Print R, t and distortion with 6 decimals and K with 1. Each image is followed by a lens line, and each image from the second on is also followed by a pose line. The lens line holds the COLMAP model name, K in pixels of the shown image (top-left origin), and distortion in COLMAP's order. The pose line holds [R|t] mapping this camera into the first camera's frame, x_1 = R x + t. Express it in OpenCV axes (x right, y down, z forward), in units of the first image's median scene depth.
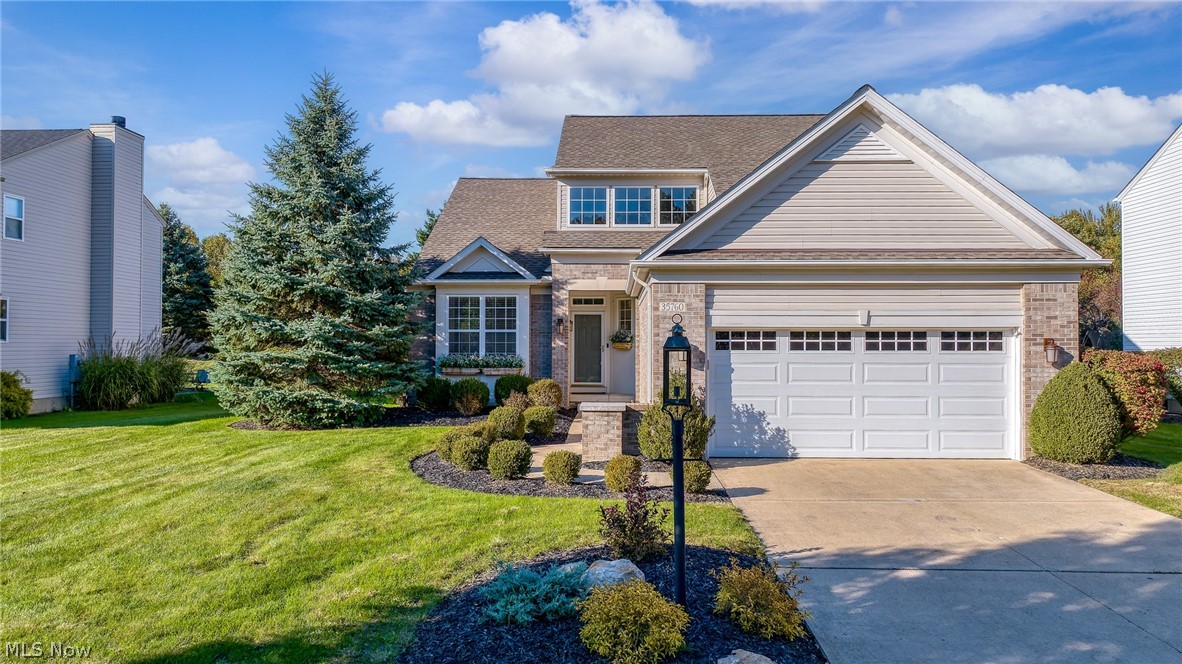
lens RADIAL K [[826.3, 0, 592.8], [0, 826.3, 330.1], [0, 0, 1]] dist [0.011229, 0.000446]
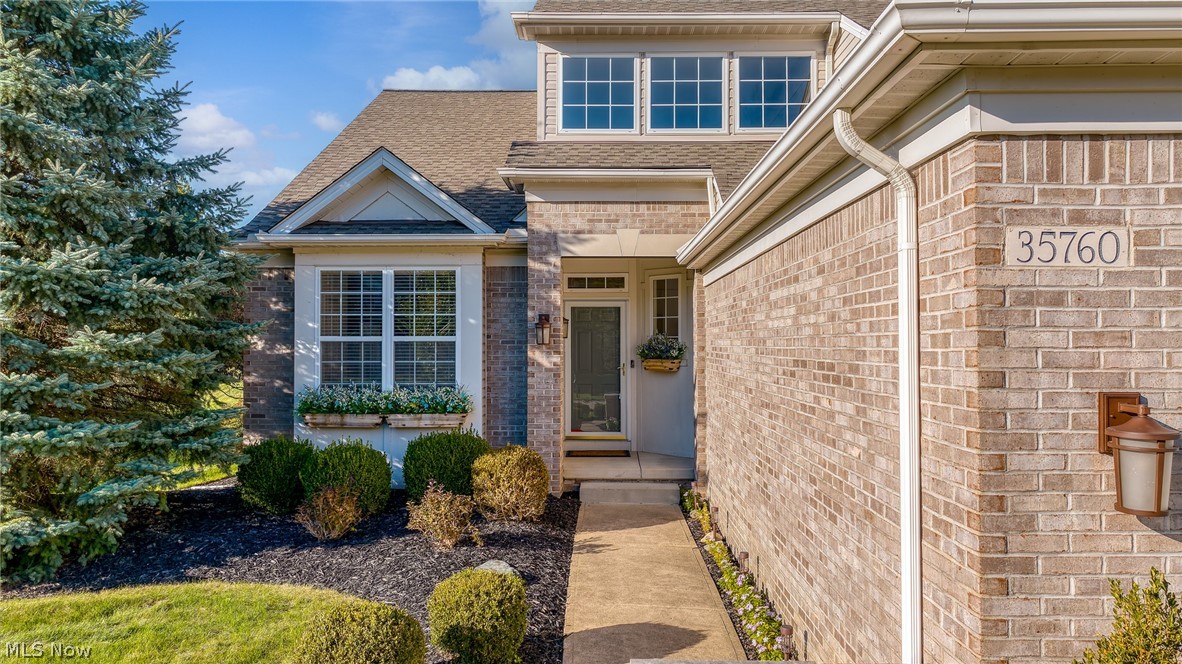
lens RADIAL K [[826.3, 0, 590.2], [0, 826.3, 334.2], [0, 0, 1]] dist [0.011229, 0.000446]
pose [[0.999921, -0.003079, 0.012164, -0.017616], [0.002995, 0.999972, 0.006920, -0.004898], [-0.012185, -0.006883, 0.999902, 0.496083]]
